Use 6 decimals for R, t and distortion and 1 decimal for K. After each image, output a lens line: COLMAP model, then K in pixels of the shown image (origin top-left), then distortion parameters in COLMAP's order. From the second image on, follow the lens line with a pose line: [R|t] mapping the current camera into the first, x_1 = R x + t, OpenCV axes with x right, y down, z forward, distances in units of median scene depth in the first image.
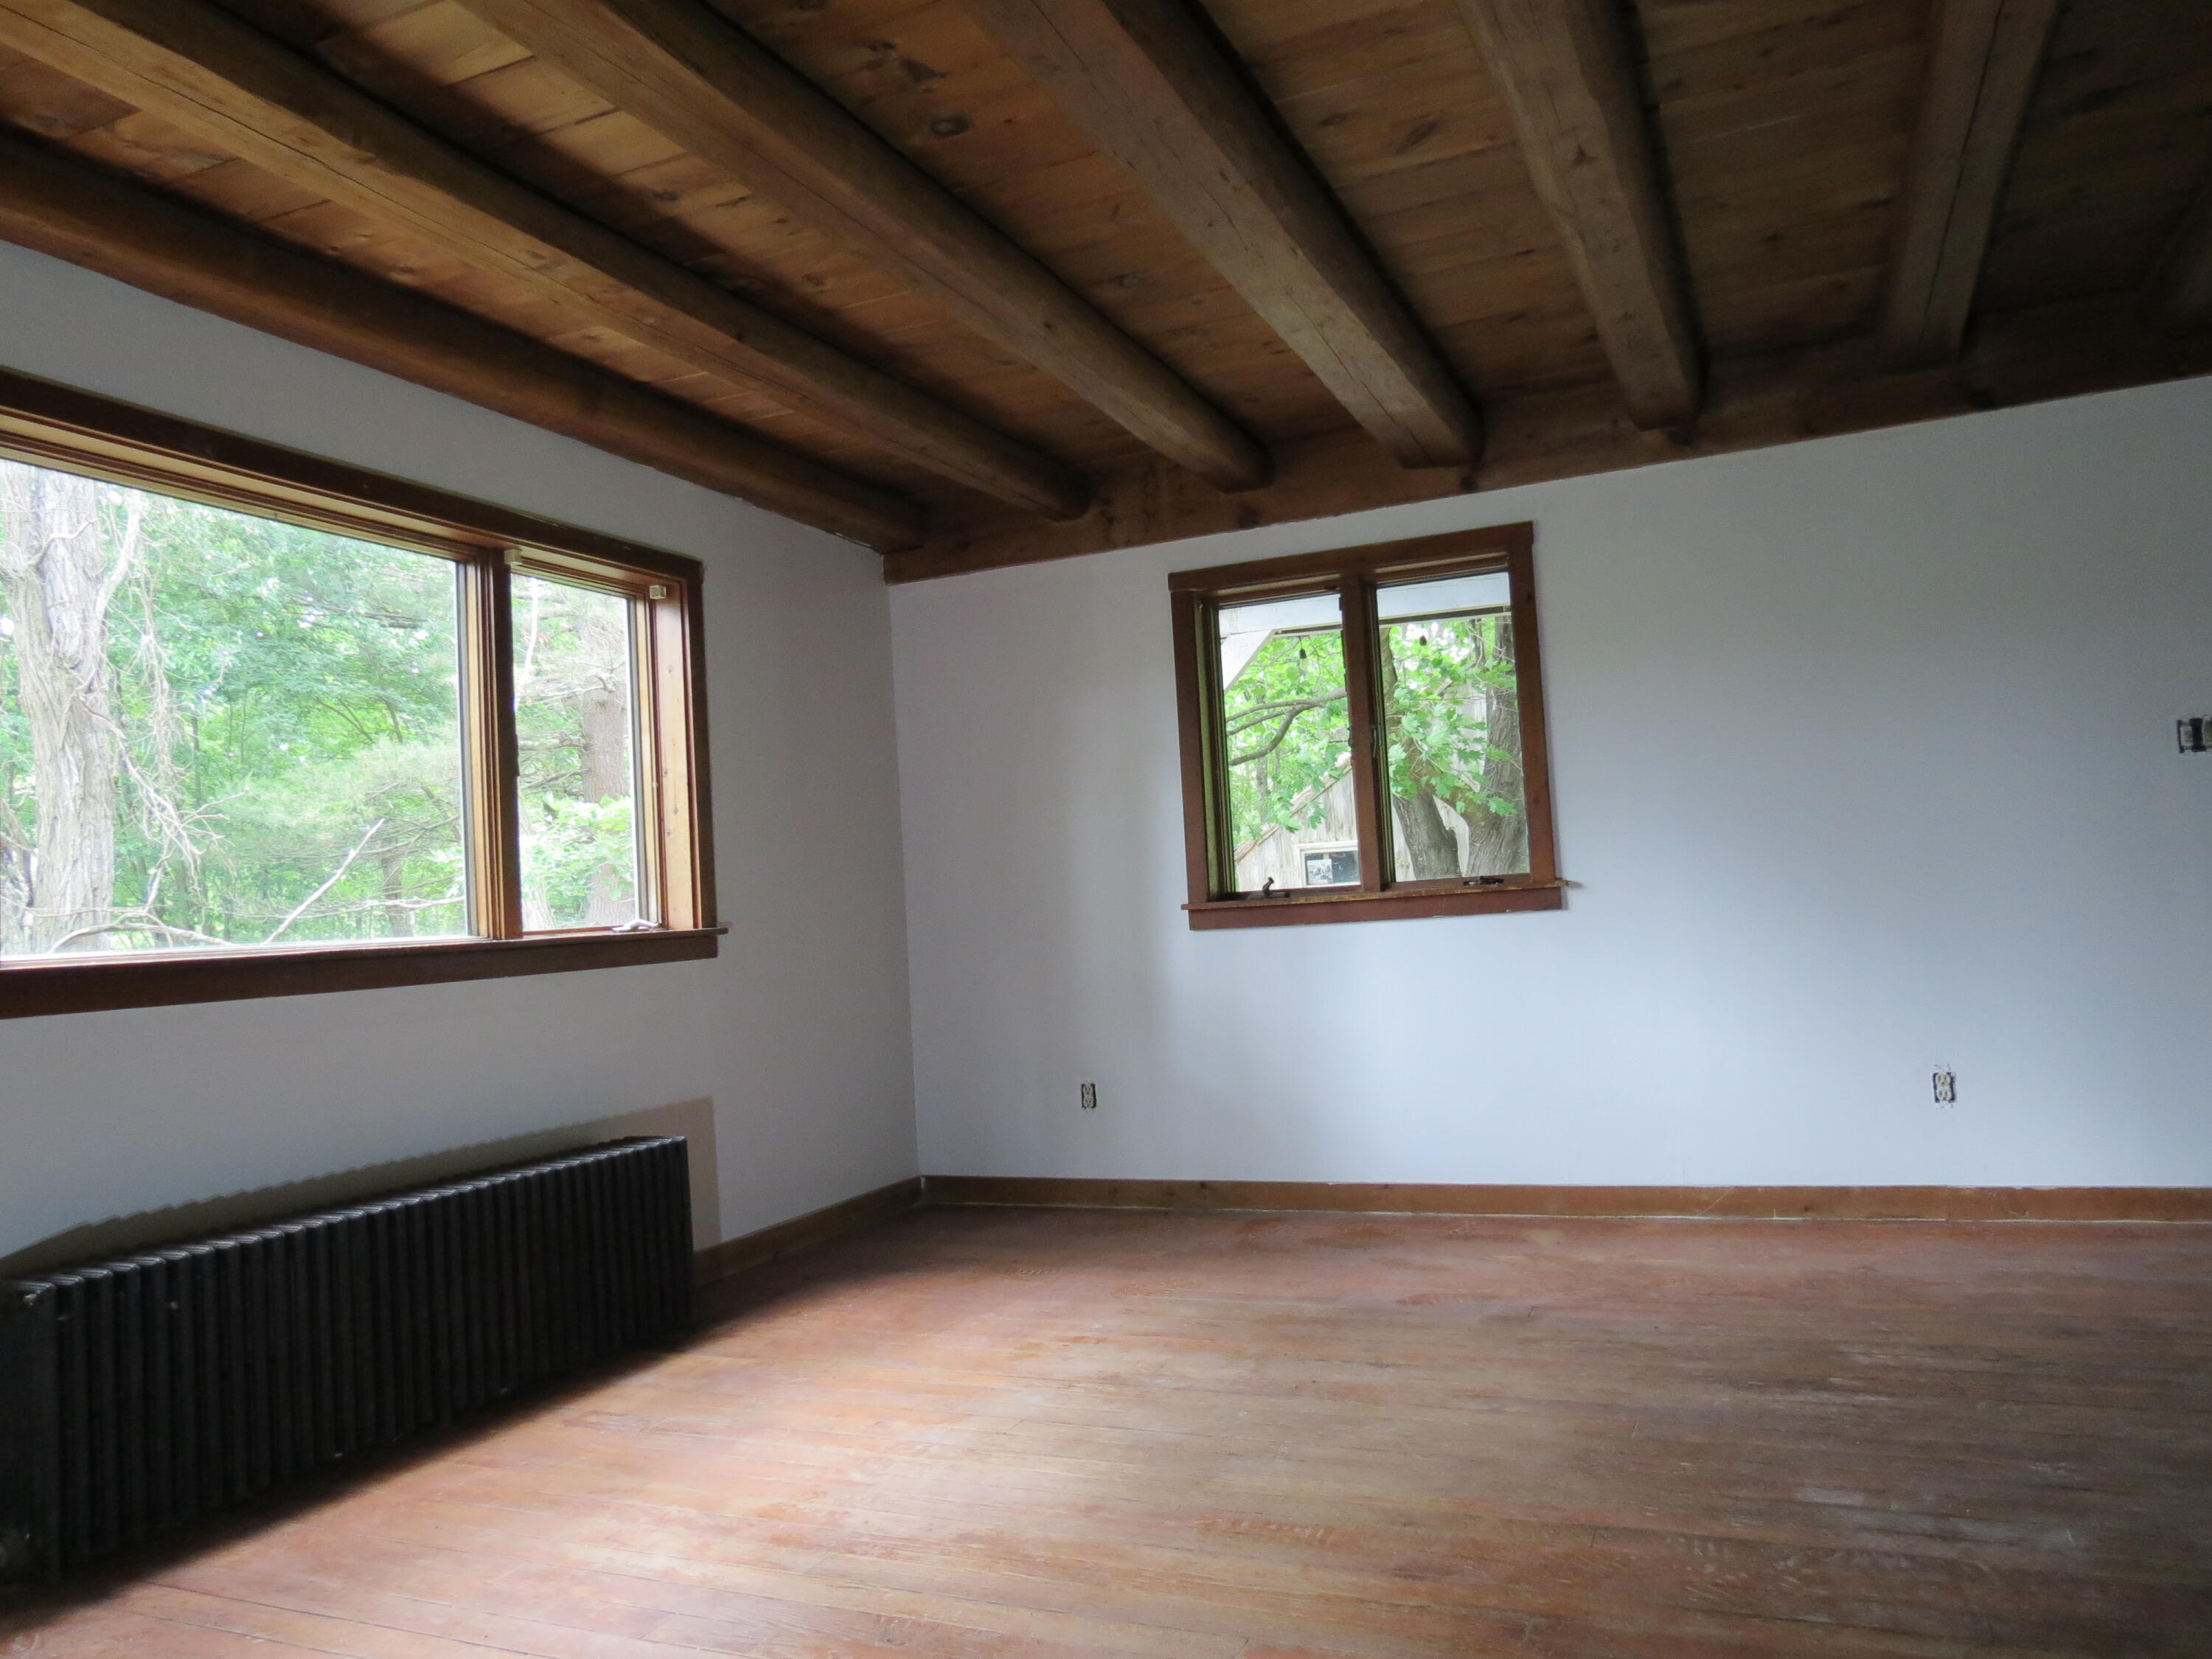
lens RADIAL K [[1570.5, 0, 1107.9], [0, 1570.5, 821.2], [0, 0, 1]] dist [-0.035137, 0.014165]
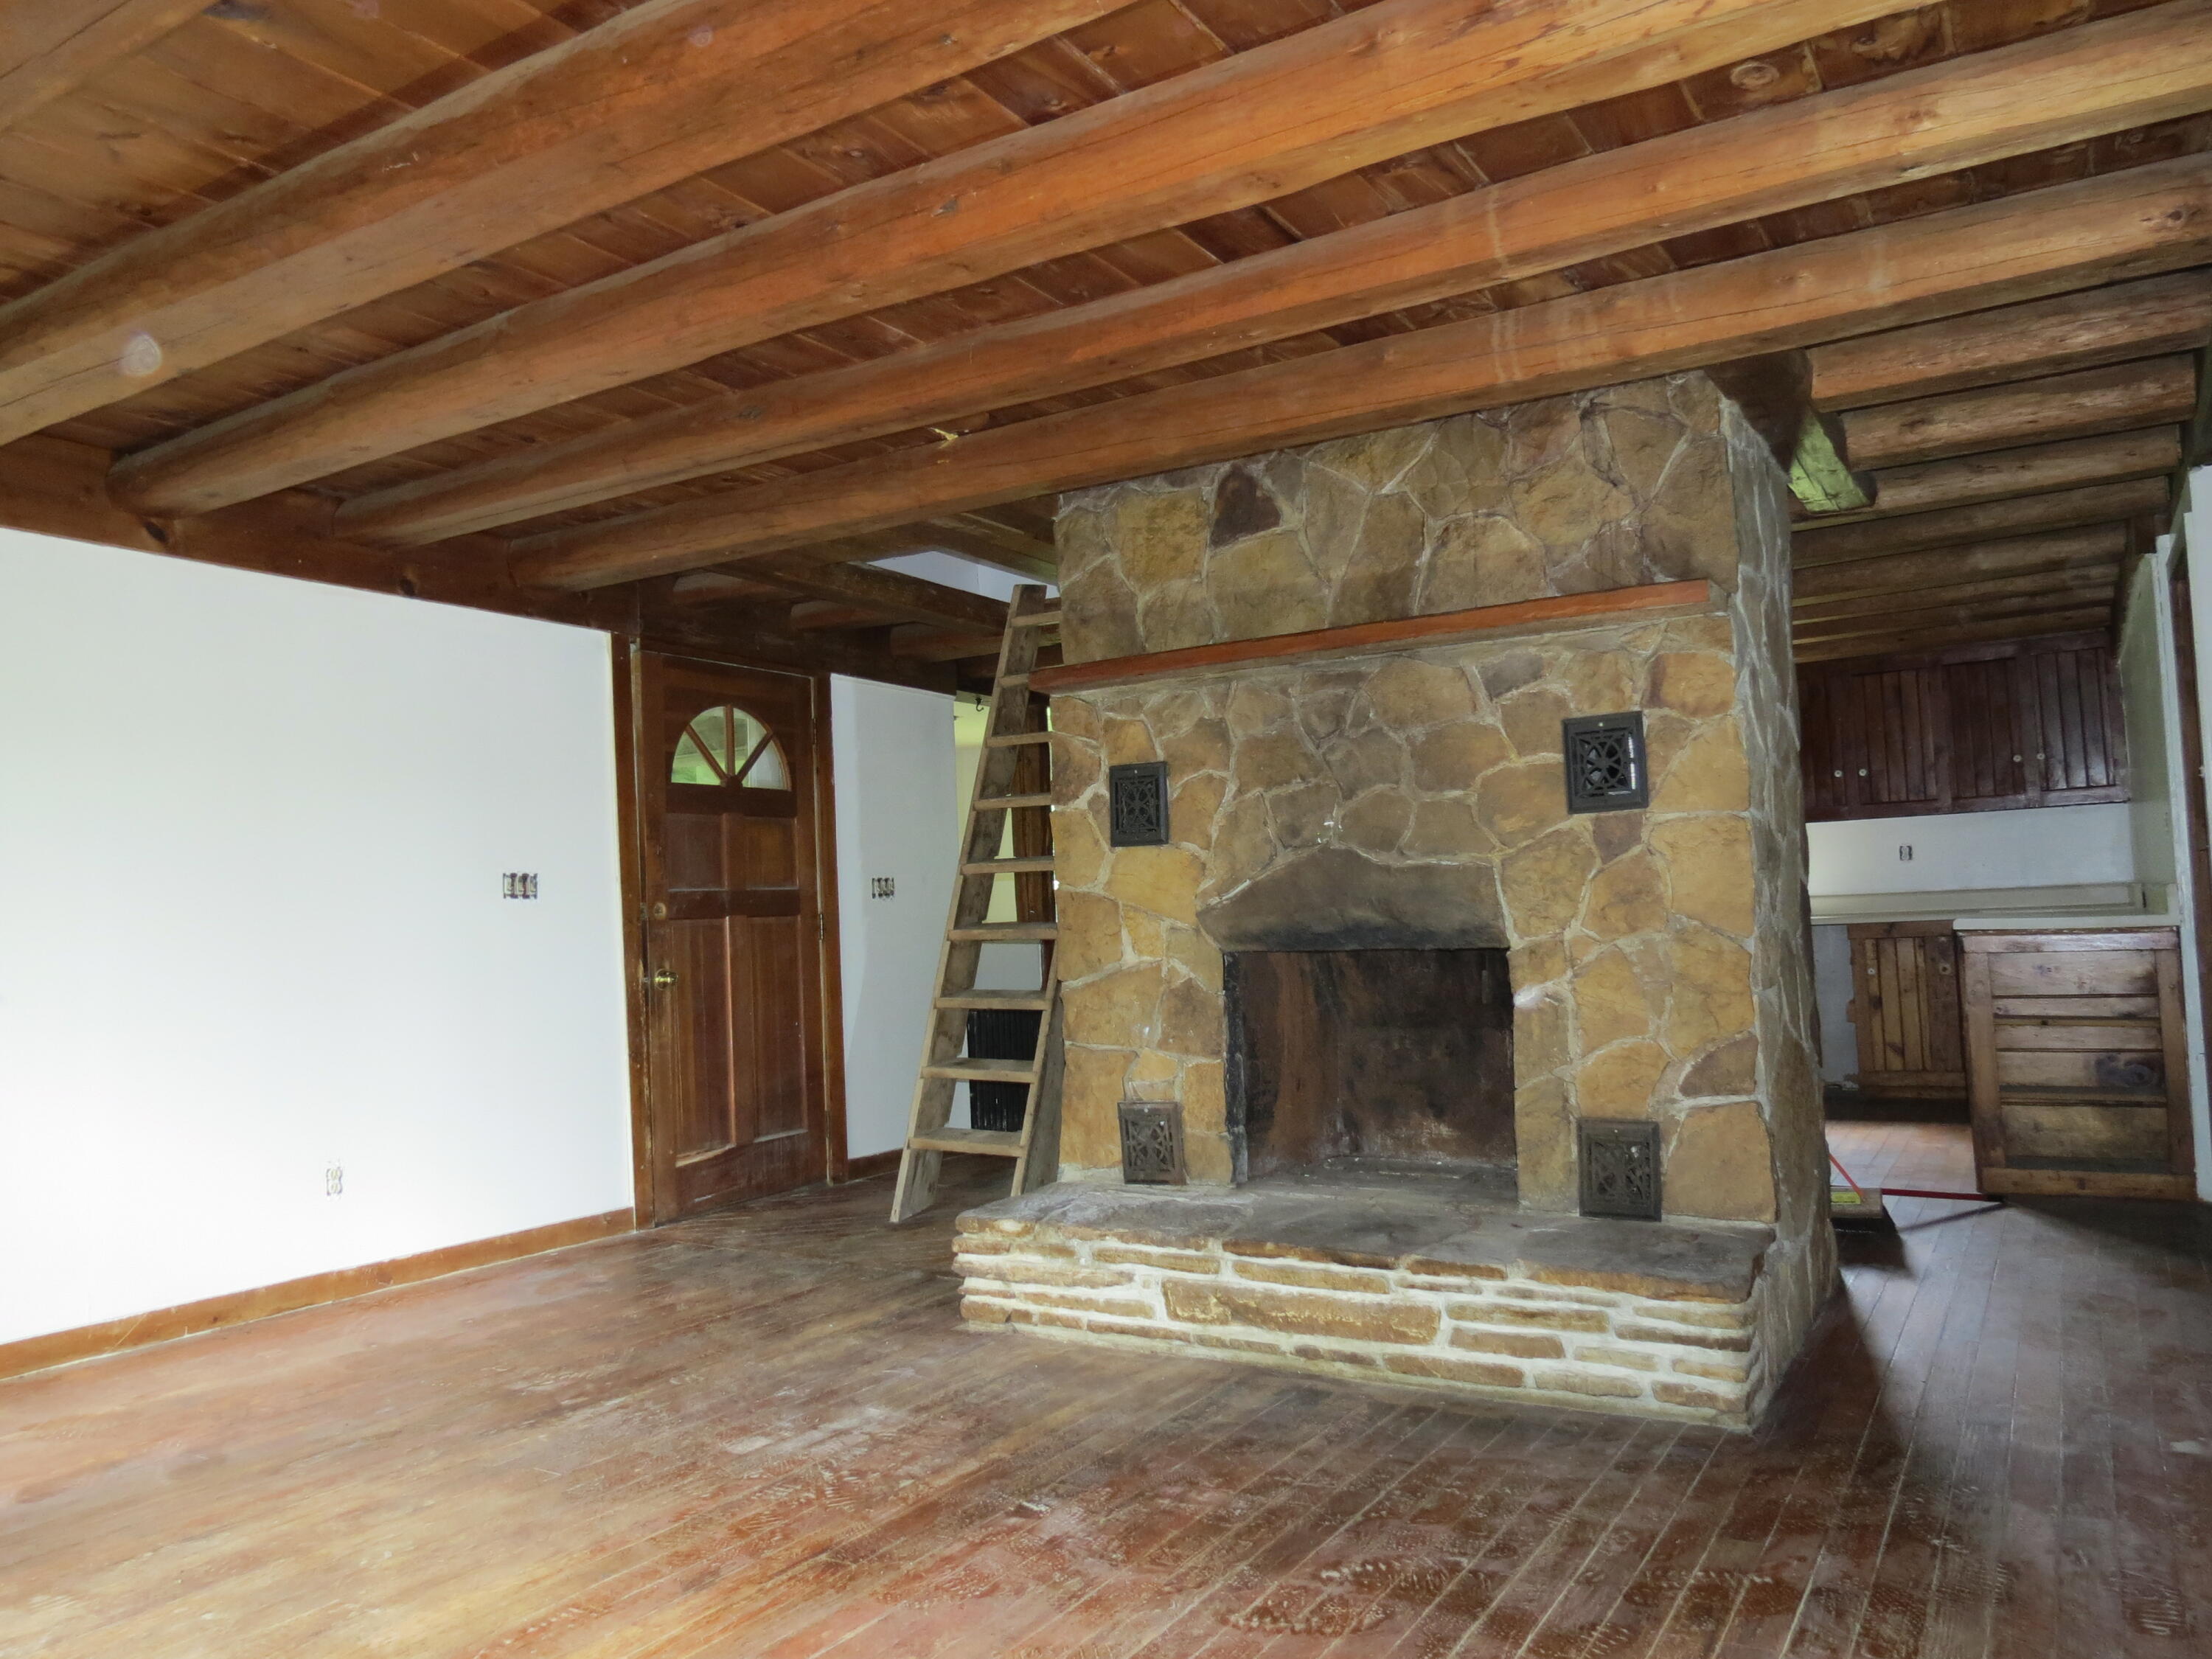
lens RADIAL K [[1570.5, 0, 1108.0], [0, 1570.5, 833.6], [0, 0, 1]] dist [-0.035137, 0.014165]
pose [[0.139800, 0.111749, 0.983854, -0.707450], [-0.031258, 0.993614, -0.108416, 0.037792], [-0.989686, -0.015596, 0.142400, 0.411993]]
